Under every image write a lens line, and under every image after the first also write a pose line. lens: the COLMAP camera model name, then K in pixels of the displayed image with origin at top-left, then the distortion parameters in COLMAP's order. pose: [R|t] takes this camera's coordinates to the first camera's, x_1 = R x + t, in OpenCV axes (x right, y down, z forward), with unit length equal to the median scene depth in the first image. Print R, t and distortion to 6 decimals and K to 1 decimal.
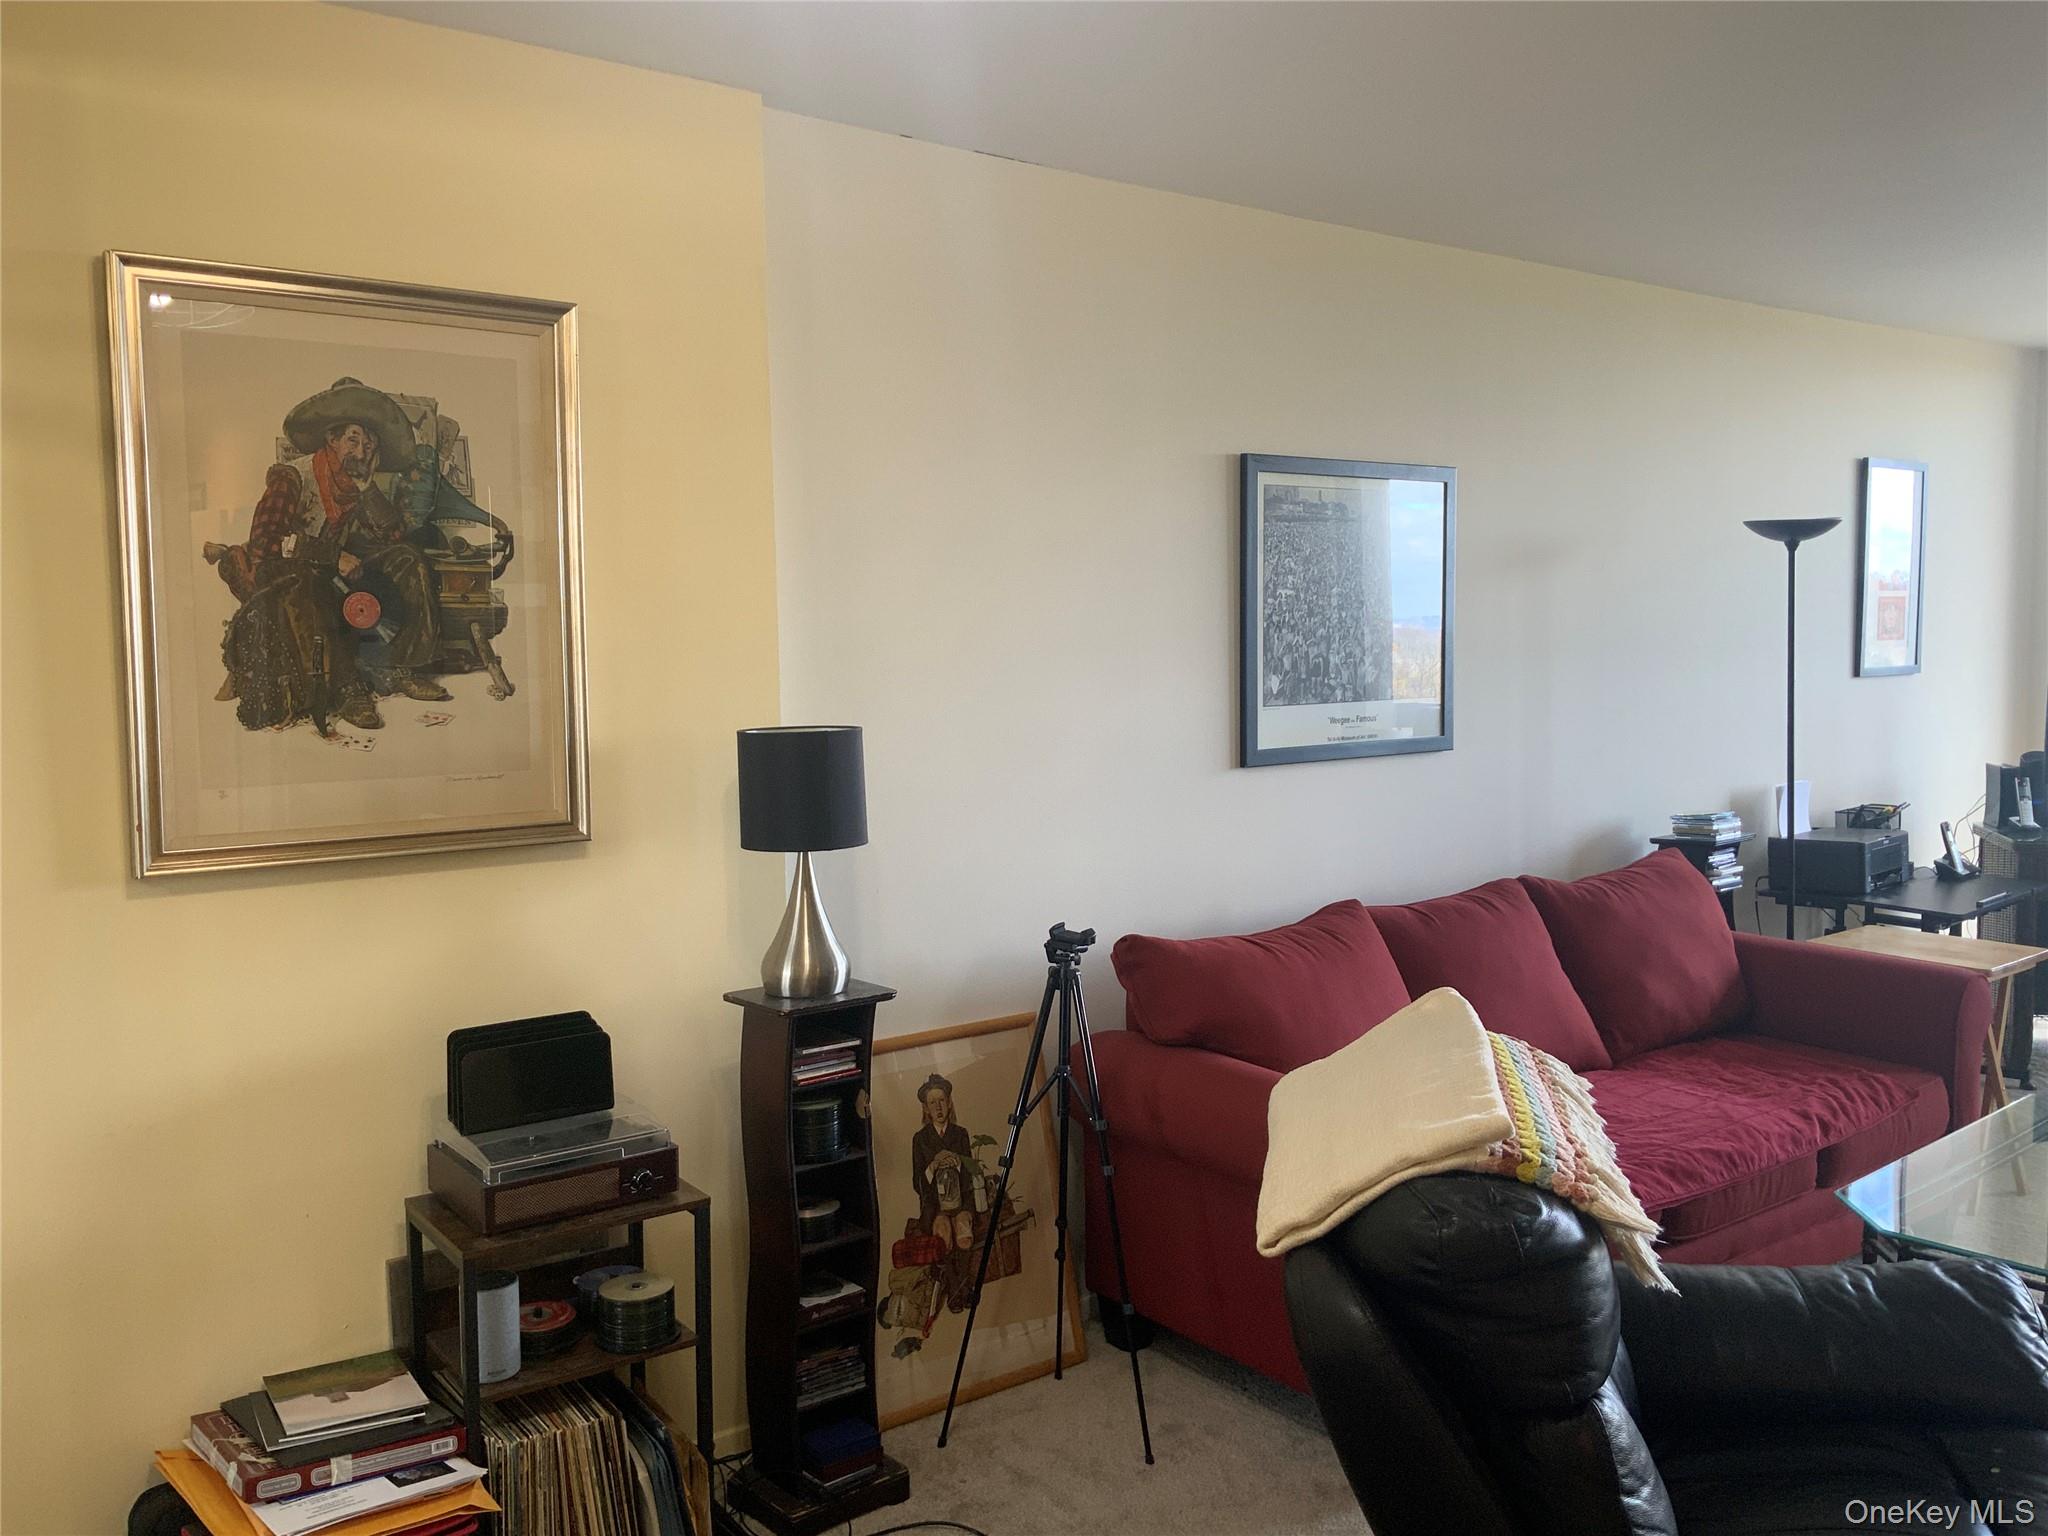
lens RADIAL K [[1732.8, 0, 1020.0], [0, 1732.8, 757.9], [0, 0, 1]] dist [0.076844, 0.000979]
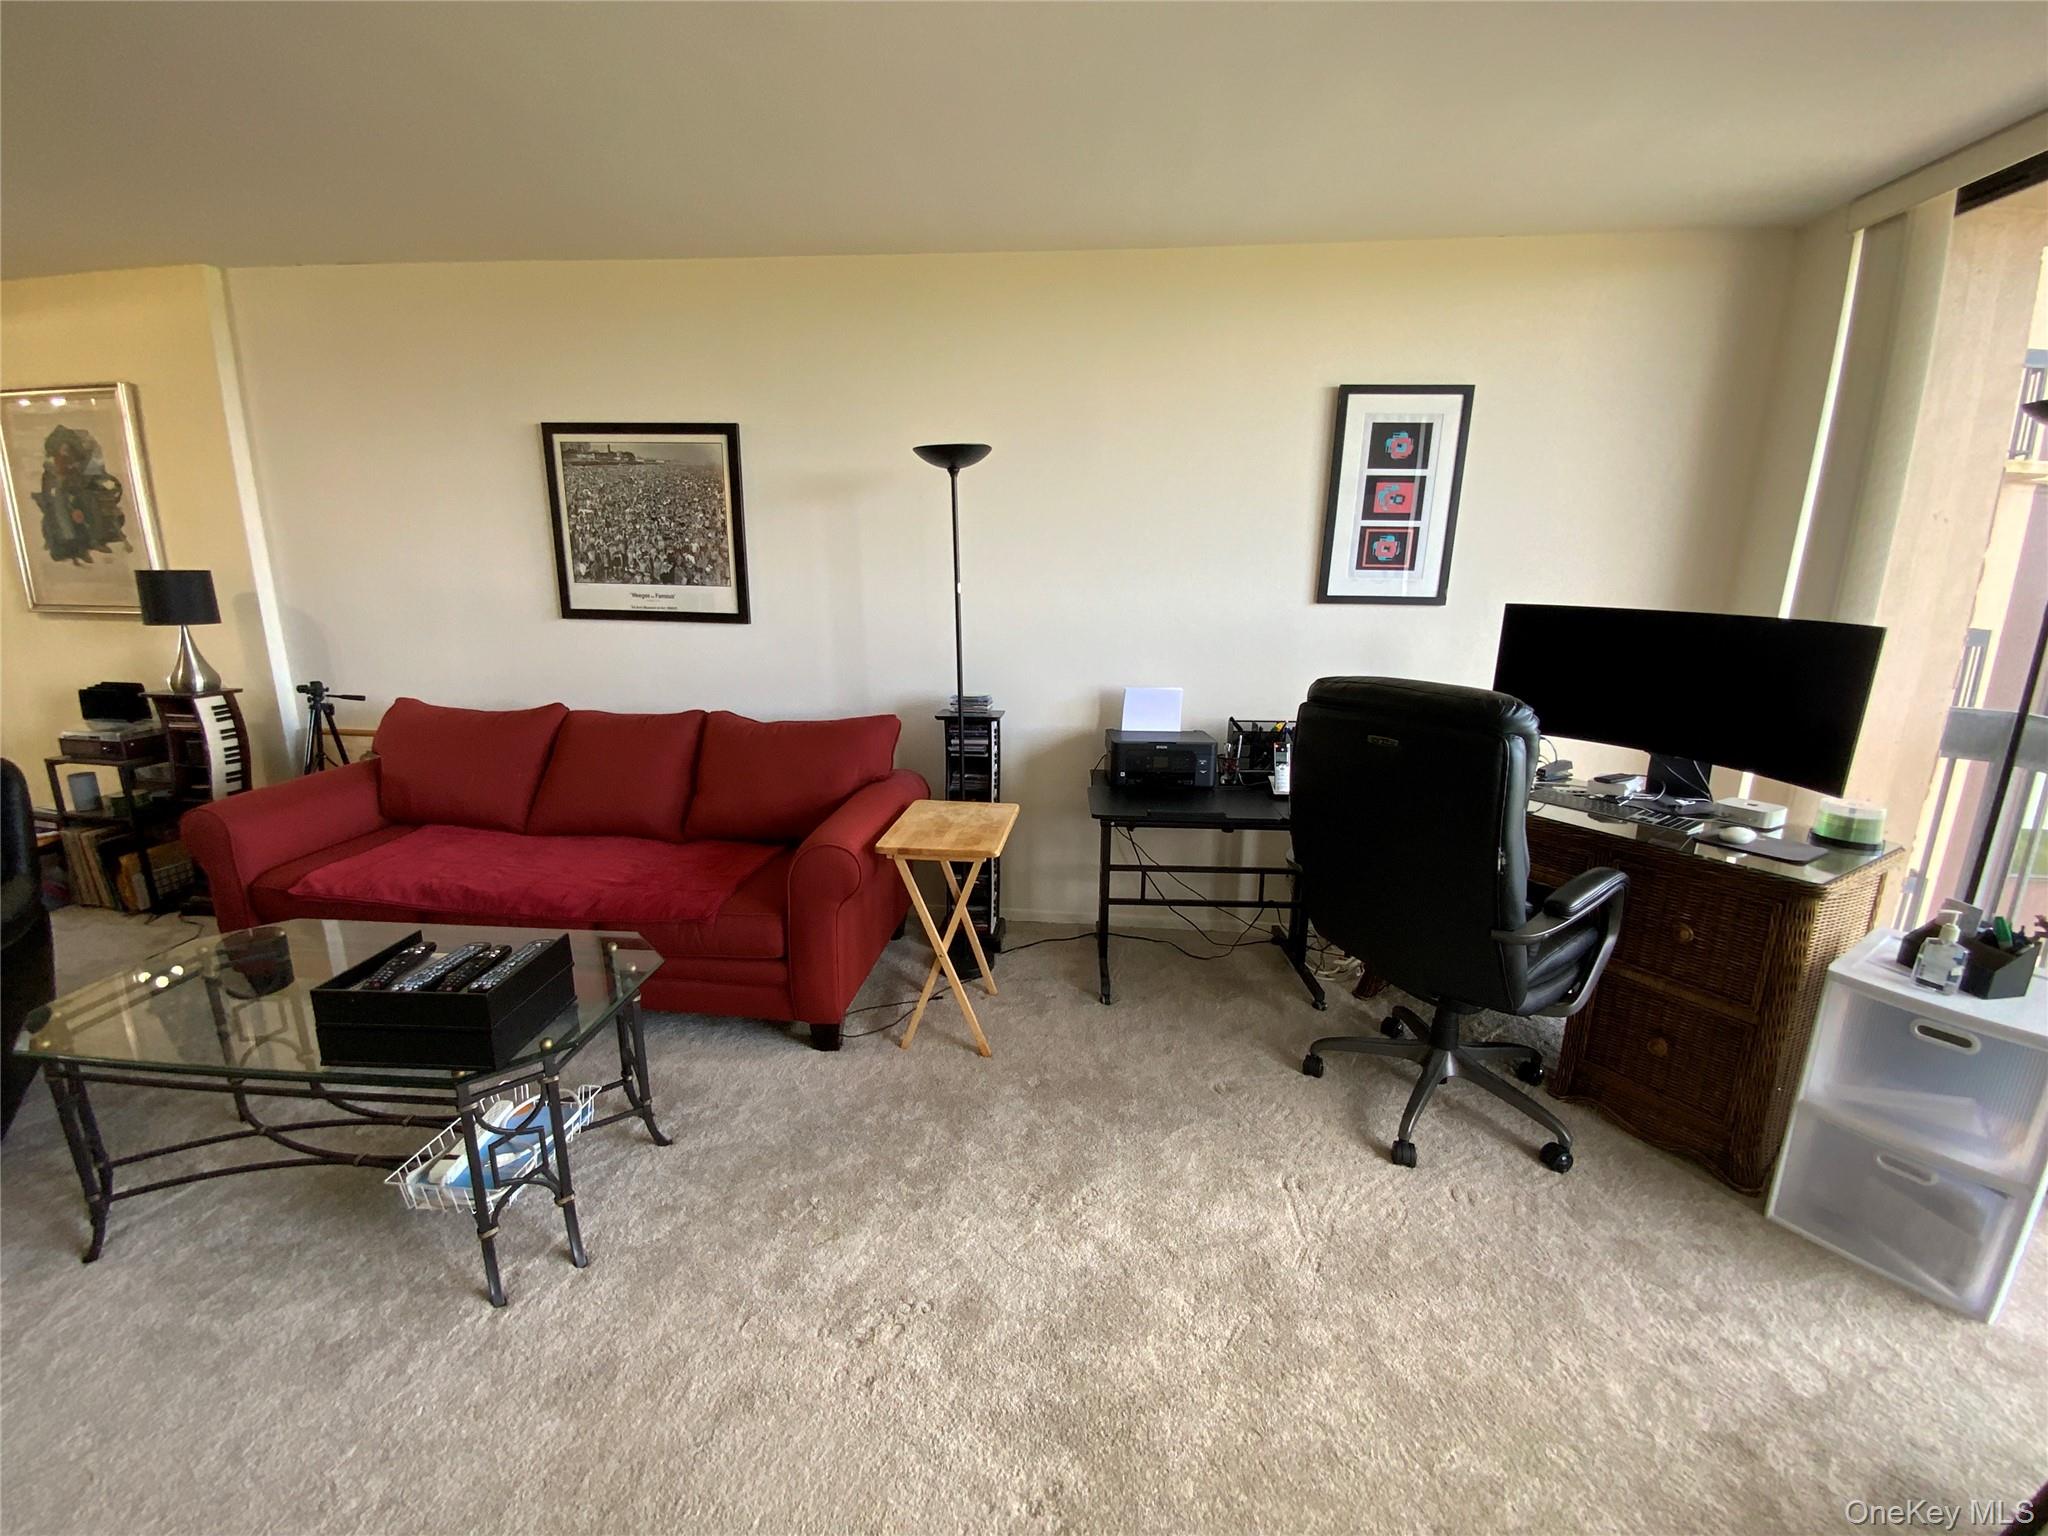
lens RADIAL K [[831.1, 0, 1025.0], [0, 831.1, 760.8], [0, 0, 1]] dist [0.016394, -0.015793]
pose [[0.714243, 0.185686, -0.674816, 1.018380], [-0.078505, 0.979335, 0.186388, -0.044697], [0.695481, -0.080150, 0.714061, 0.715102]]
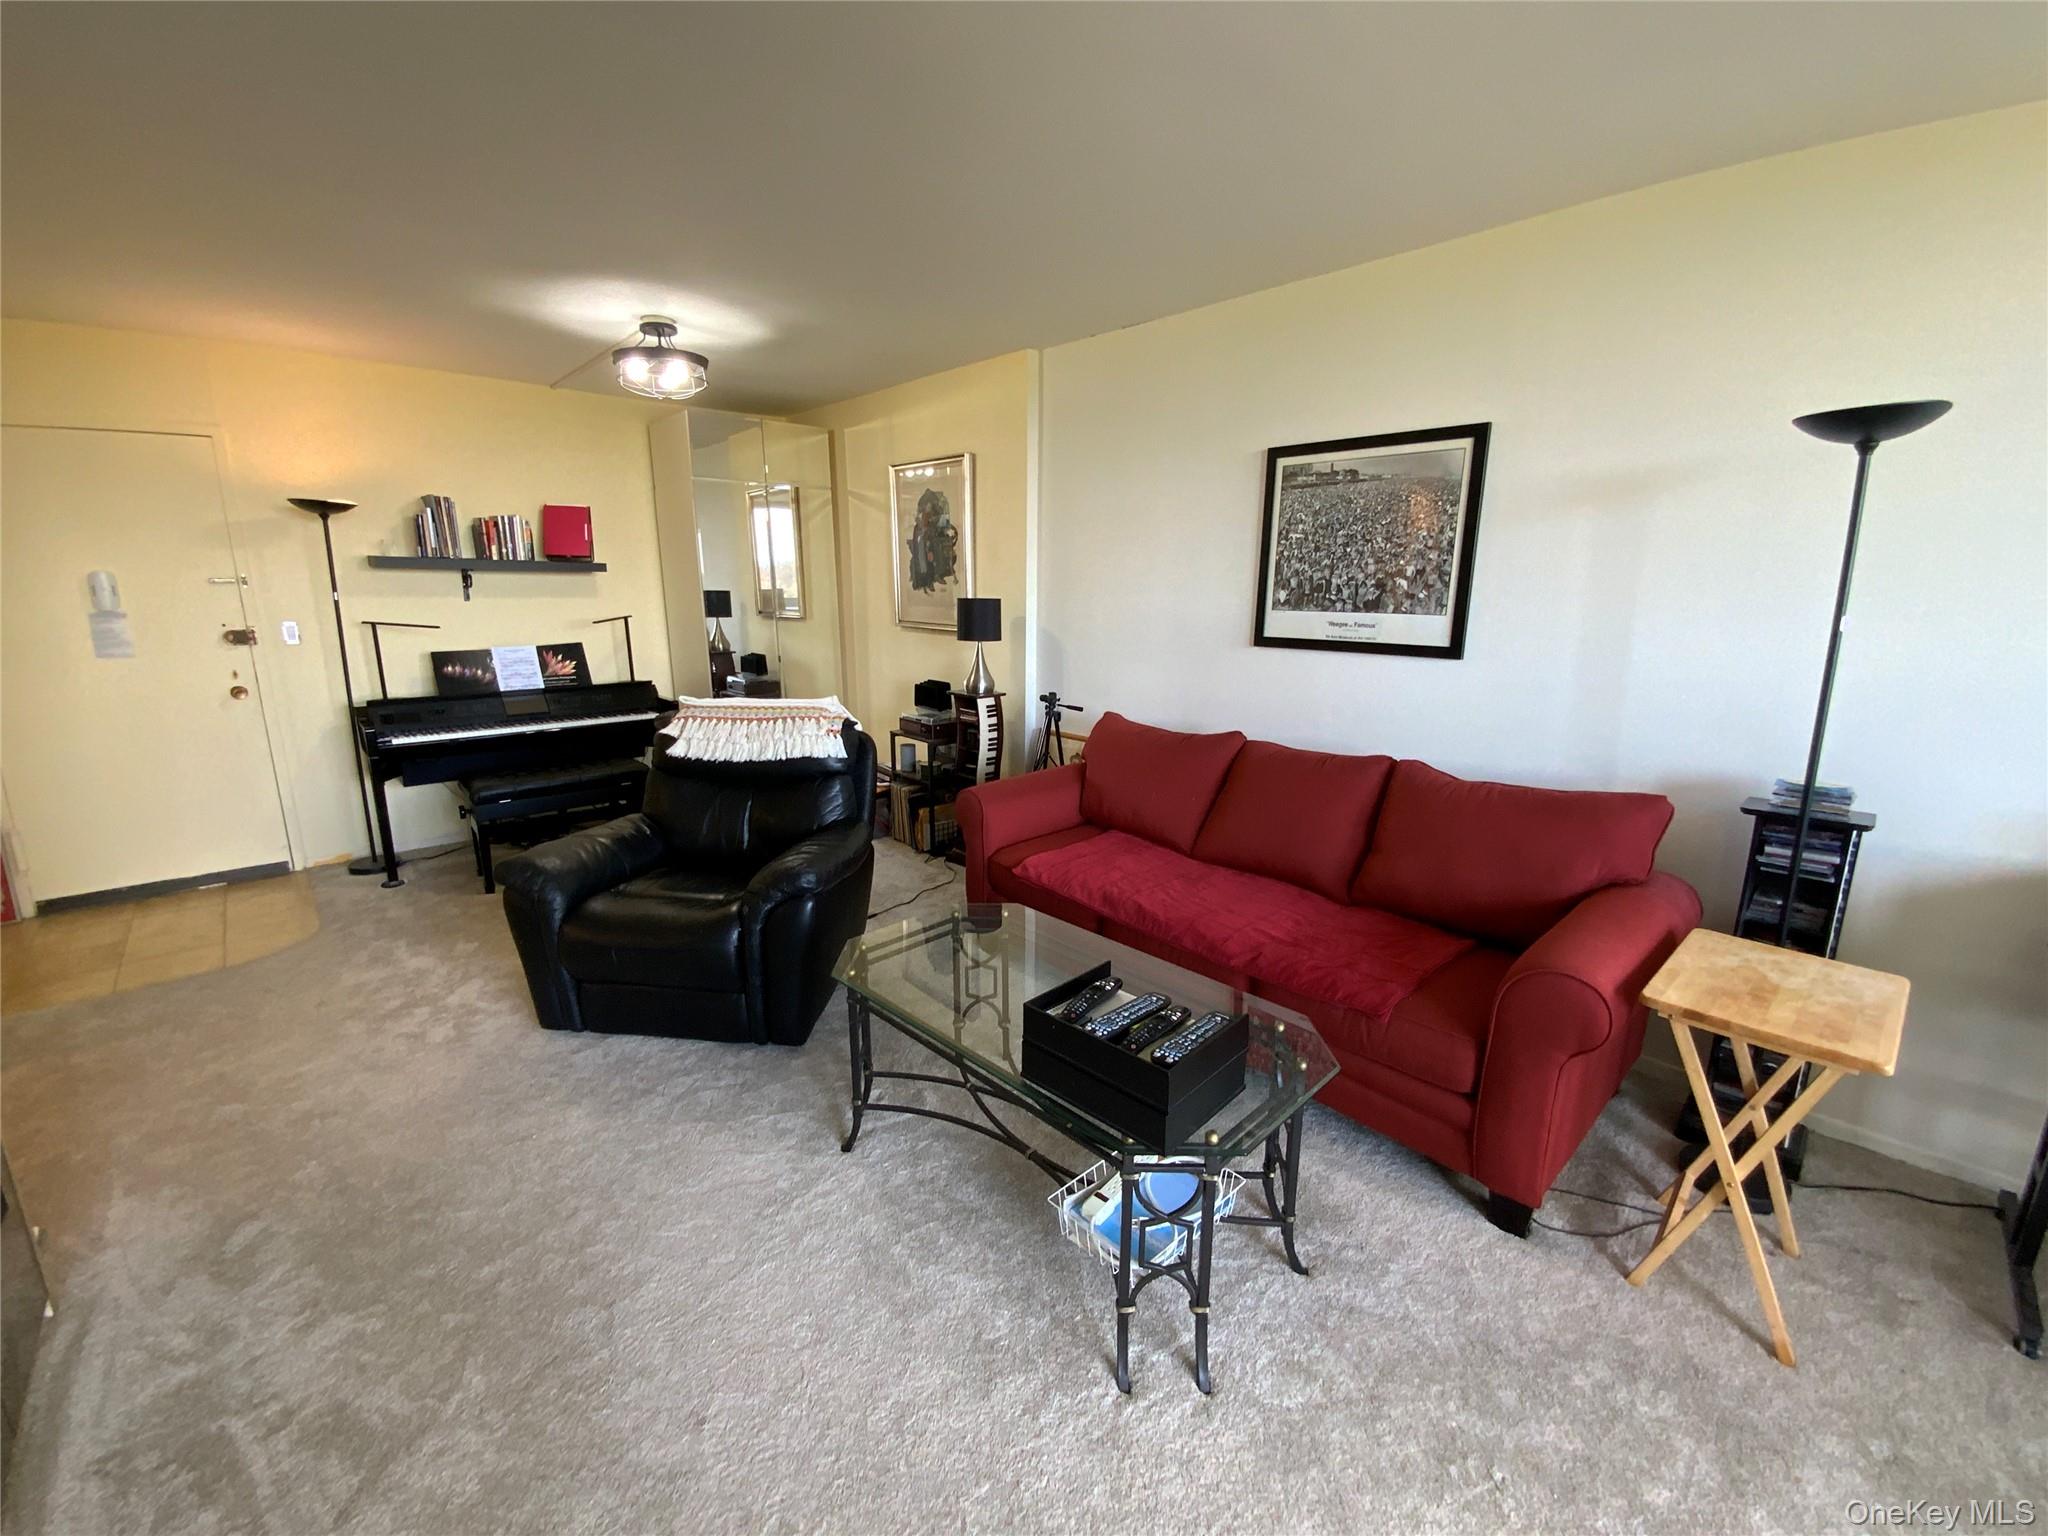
lens RADIAL K [[831.1, 0, 1026.6], [0, 831.1, 768.9], [0, 0, 1]] dist [0.016394, -0.015793]
pose [[0.071359, 0.235792, -0.969180, 0.911192], [-0.079336, 0.969920, 0.230130, -0.045814], [0.994291, 0.060469, 0.087919, 0.711482]]
